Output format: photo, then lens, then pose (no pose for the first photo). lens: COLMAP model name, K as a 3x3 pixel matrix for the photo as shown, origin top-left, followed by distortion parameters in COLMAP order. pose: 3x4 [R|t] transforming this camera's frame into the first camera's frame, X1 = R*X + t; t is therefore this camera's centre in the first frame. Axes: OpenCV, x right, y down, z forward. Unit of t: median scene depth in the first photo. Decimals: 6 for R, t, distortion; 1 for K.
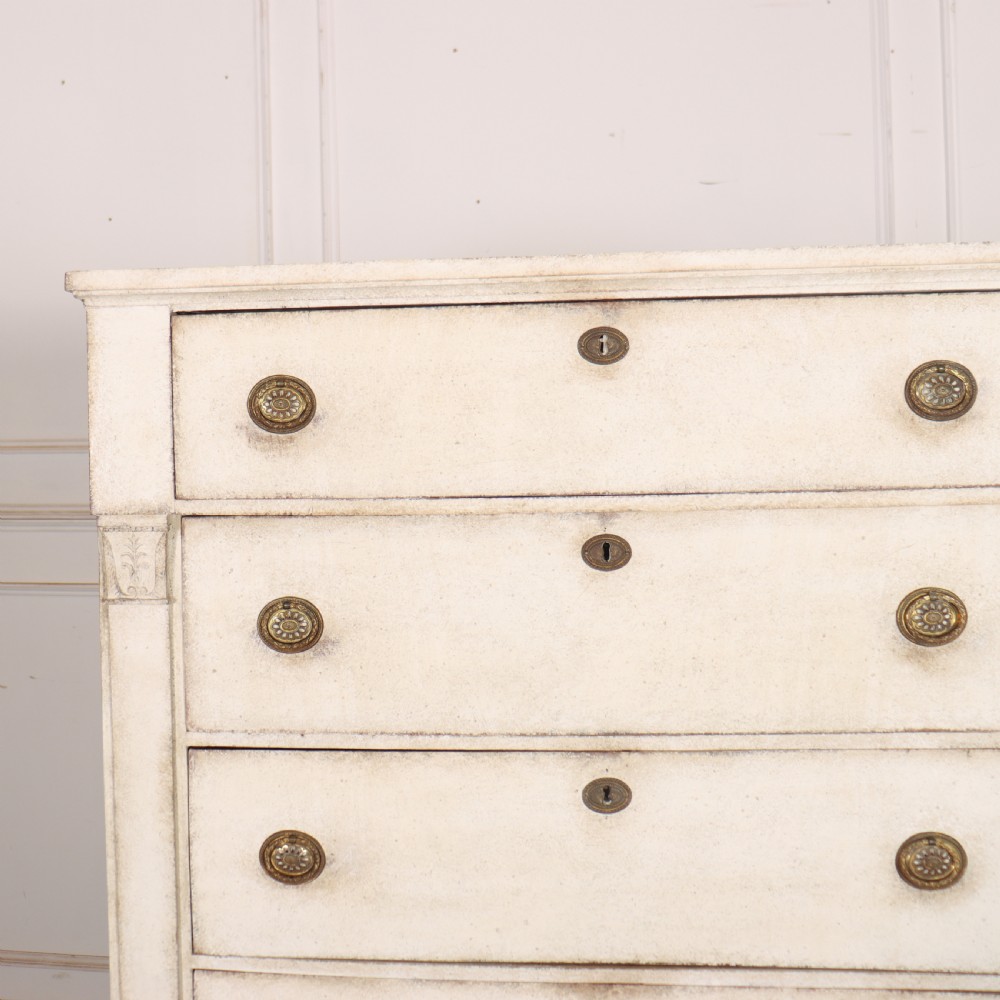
lens RADIAL K [[1357.7, 0, 254.2], [0, 1357.7, 429.7], [0, 0, 1]] dist [-0.187116, 0.172837]
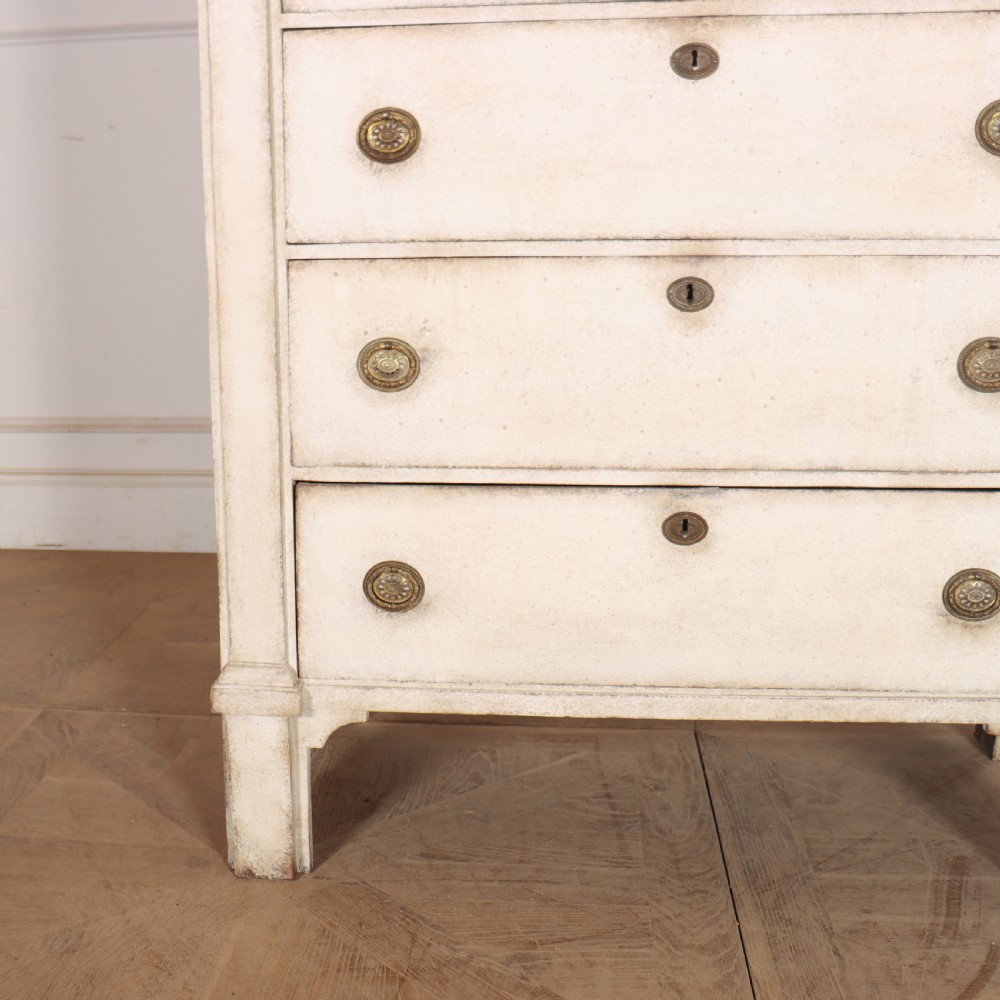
lens RADIAL K [[1405.6, 0, 346.6], [0, 1405.6, 561.4], [0, 0, 1]] dist [-0.178726, 0.154816]
pose [[0.999953, -0.003195, 0.009108, -0.008896], [0.001033, 0.973615, 0.228193, 0.580686], [-0.009597, -0.228173, 0.973573, -0.103303]]
